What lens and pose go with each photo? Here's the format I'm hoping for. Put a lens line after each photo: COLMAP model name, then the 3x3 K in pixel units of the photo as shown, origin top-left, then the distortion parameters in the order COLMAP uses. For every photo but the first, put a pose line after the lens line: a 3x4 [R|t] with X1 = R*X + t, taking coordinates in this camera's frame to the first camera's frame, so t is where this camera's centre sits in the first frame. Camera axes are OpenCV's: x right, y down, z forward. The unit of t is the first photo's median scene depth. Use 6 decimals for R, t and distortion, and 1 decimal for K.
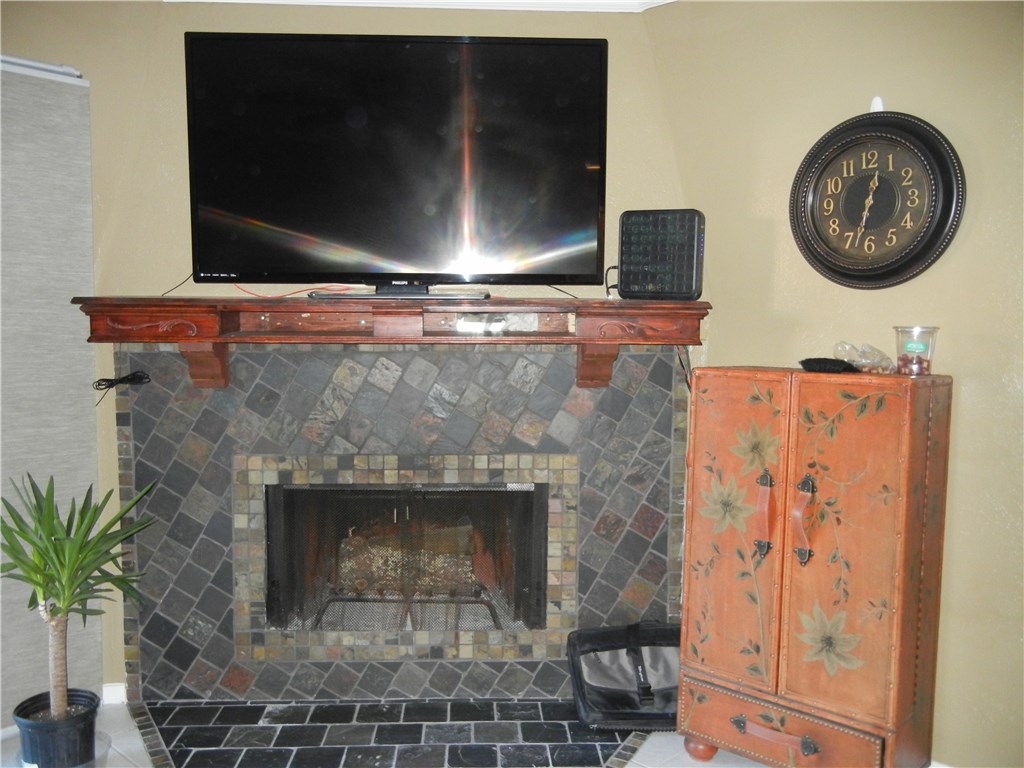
lens RADIAL K [[885.5, 0, 506.3], [0, 885.5, 379.4], [0, 0, 1]] dist [0.001440, 0.009900]
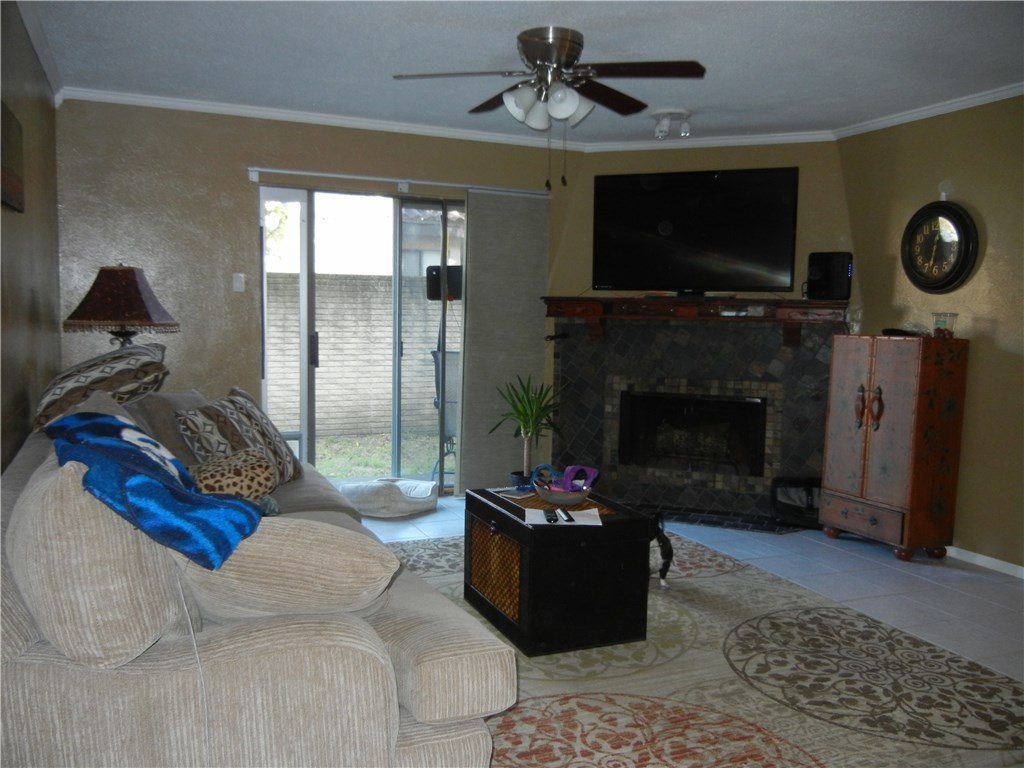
lens RADIAL K [[885.5, 0, 512.0], [0, 885.5, 383.4], [0, 0, 1]] dist [0.001440, 0.009900]
pose [[0.912800, 0.044705, -0.405952, 0.316704], [-0.049715, 0.998762, -0.001797, 0.118019], [0.405369, 0.021822, 0.913893, -0.935449]]
